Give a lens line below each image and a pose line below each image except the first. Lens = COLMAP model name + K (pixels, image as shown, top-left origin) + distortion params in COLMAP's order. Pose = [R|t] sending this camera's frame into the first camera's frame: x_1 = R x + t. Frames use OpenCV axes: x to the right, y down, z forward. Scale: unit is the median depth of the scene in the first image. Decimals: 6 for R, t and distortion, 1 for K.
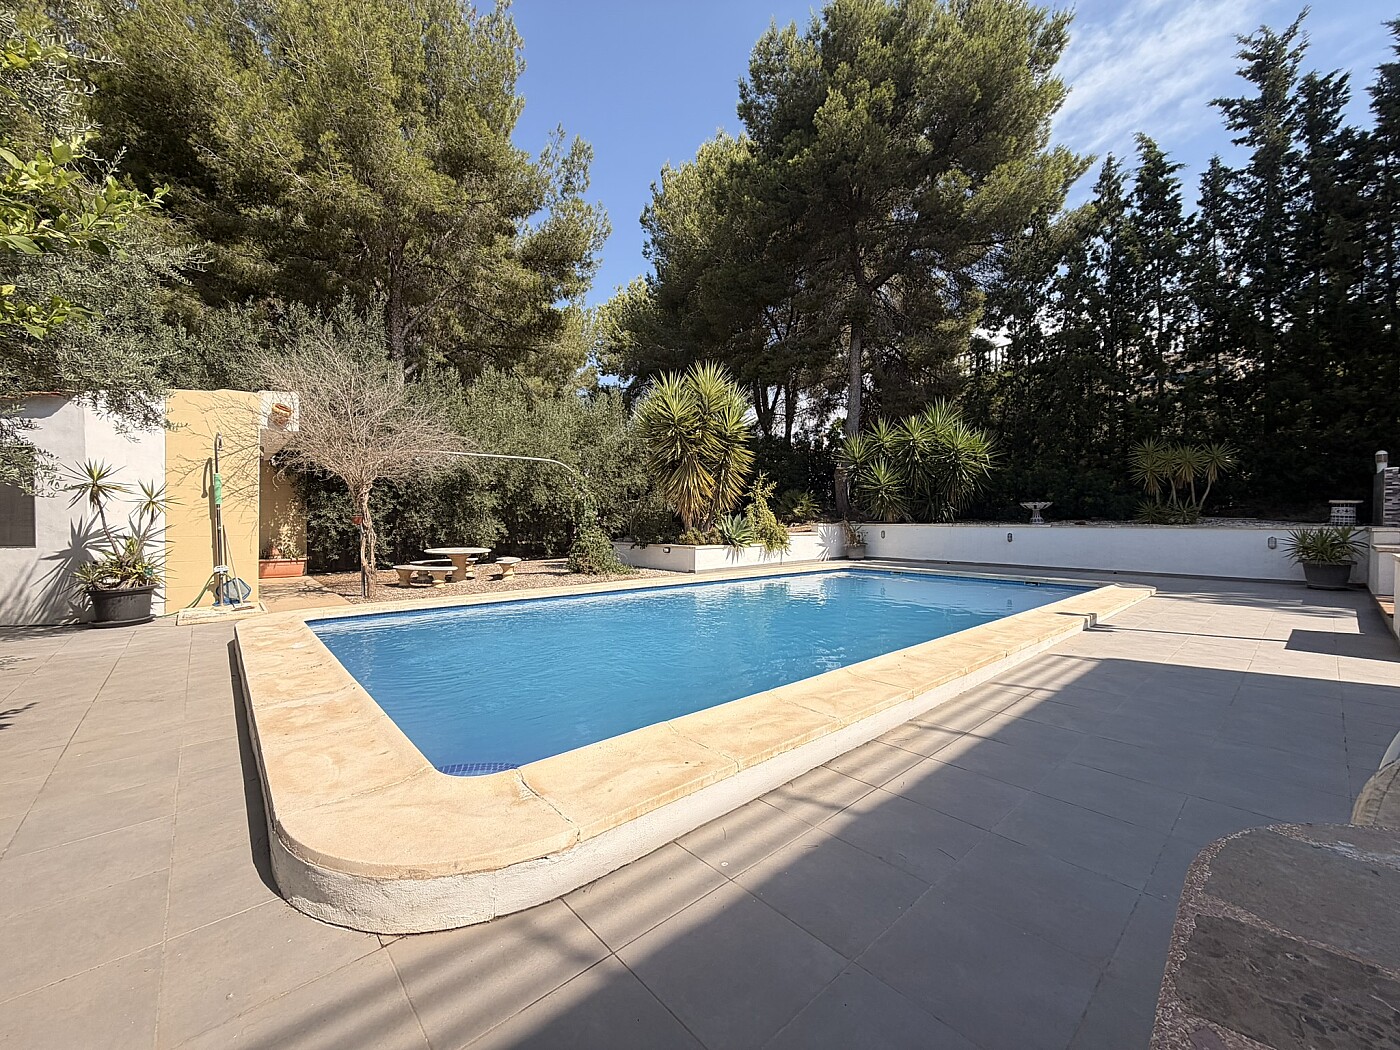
lens RADIAL K [[557.1, 0, 693.6], [0, 557.1, 522.0], [0, 0, 1]] dist [0.000425, -0.000172]
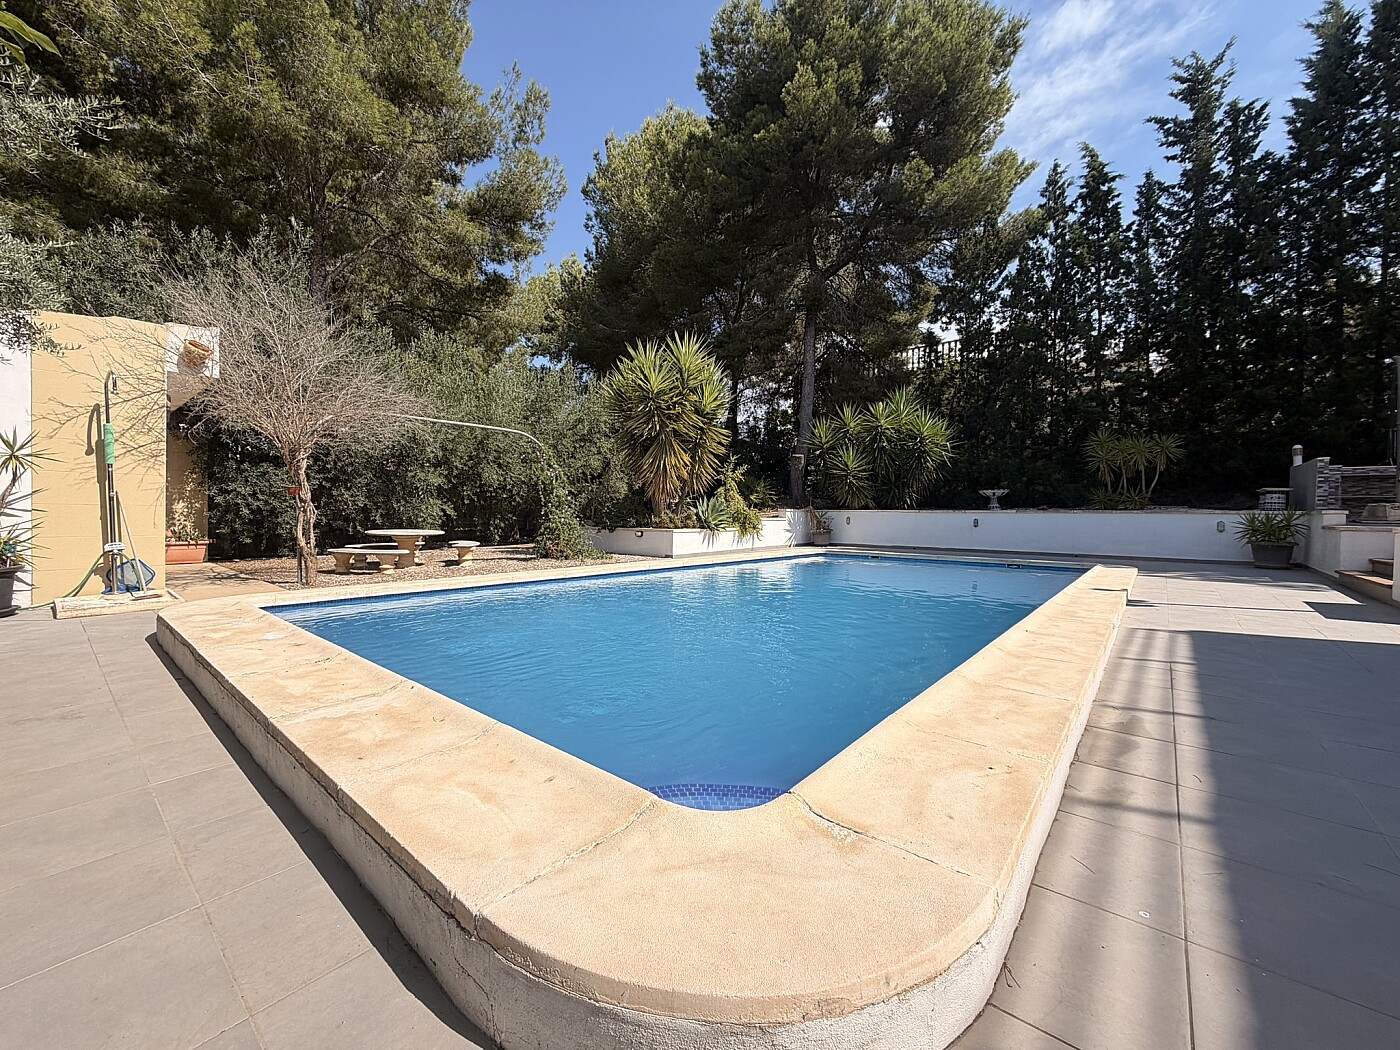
lens RADIAL K [[557.1, 0, 693.0], [0, 557.1, 522.3], [0, 0, 1]] dist [0.000425, -0.000172]
pose [[0.989067, 0.007140, 0.147291, -0.094491], [-0.008773, 0.999907, 0.010444, 0.020055], [-0.147203, -0.011622, 0.989038, 0.064055]]
